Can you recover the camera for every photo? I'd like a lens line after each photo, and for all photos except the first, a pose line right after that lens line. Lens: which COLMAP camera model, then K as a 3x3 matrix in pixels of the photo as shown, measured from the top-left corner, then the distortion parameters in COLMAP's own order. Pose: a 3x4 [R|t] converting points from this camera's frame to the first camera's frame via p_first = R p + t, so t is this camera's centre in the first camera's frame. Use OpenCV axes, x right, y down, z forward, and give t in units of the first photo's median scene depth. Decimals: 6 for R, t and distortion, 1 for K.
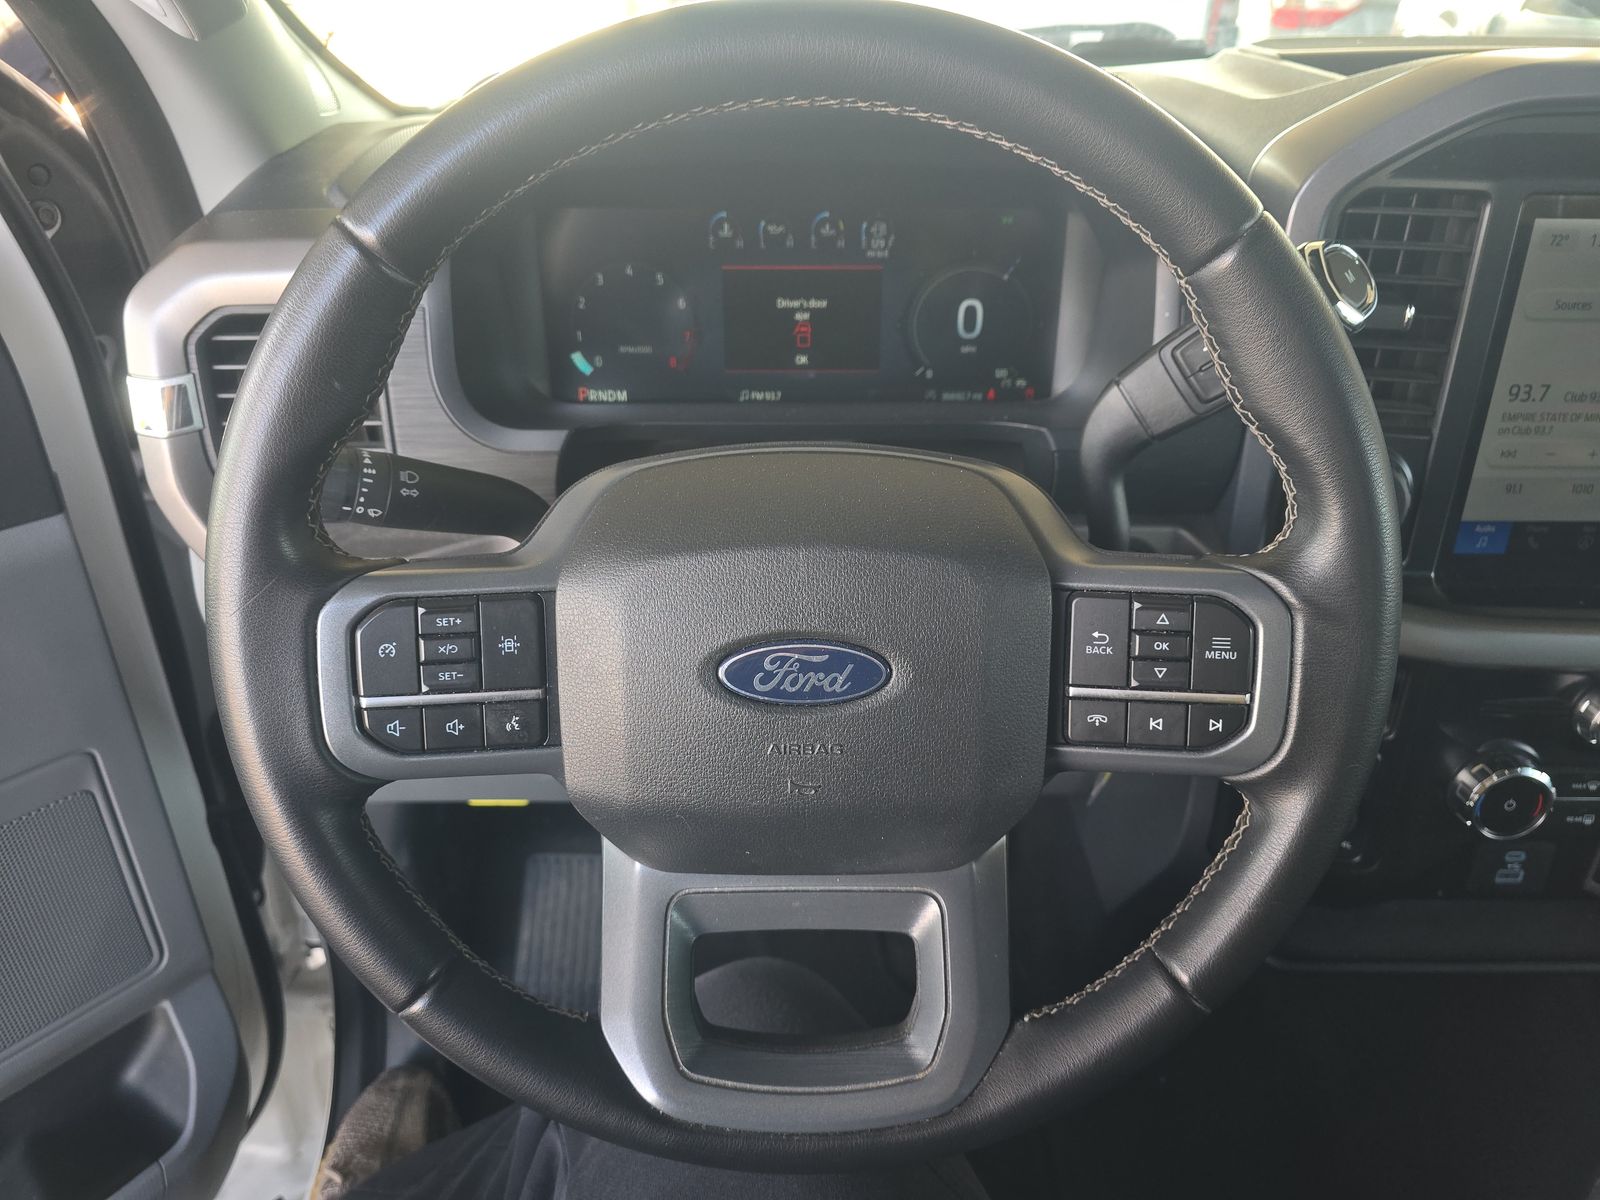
lens RADIAL K [[1074.4, 0, 803.6], [0, 1074.4, 647.8], [0, 0, 1]] dist [0.066914, -0.054525]
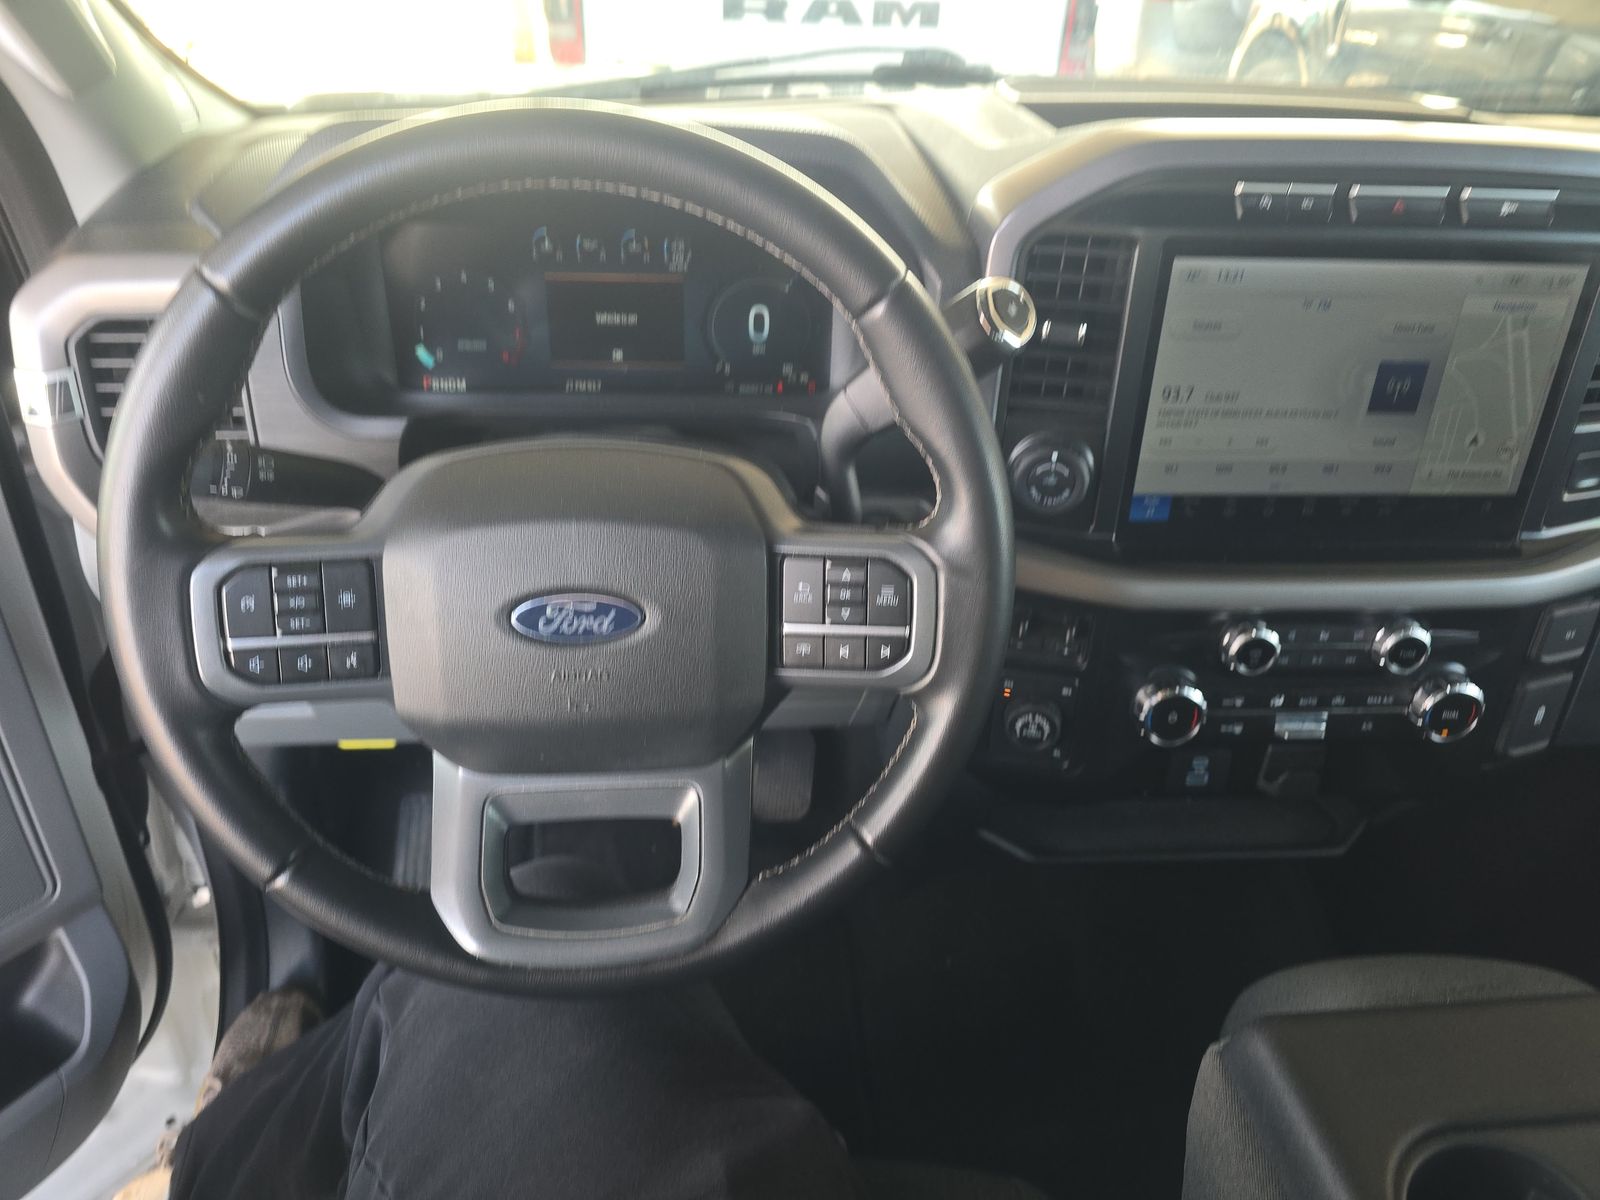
lens RADIAL K [[1045.8, 0, 771.7], [0, 1045.8, 635.7], [0, 0, 1]] dist [0.064783, -0.048082]
pose [[0.997023, -0.013518, 0.075906, 0.093407], [0.011286, 0.999493, 0.029761, 0.006603], [-0.076269, -0.028816, 0.996671, -0.200265]]
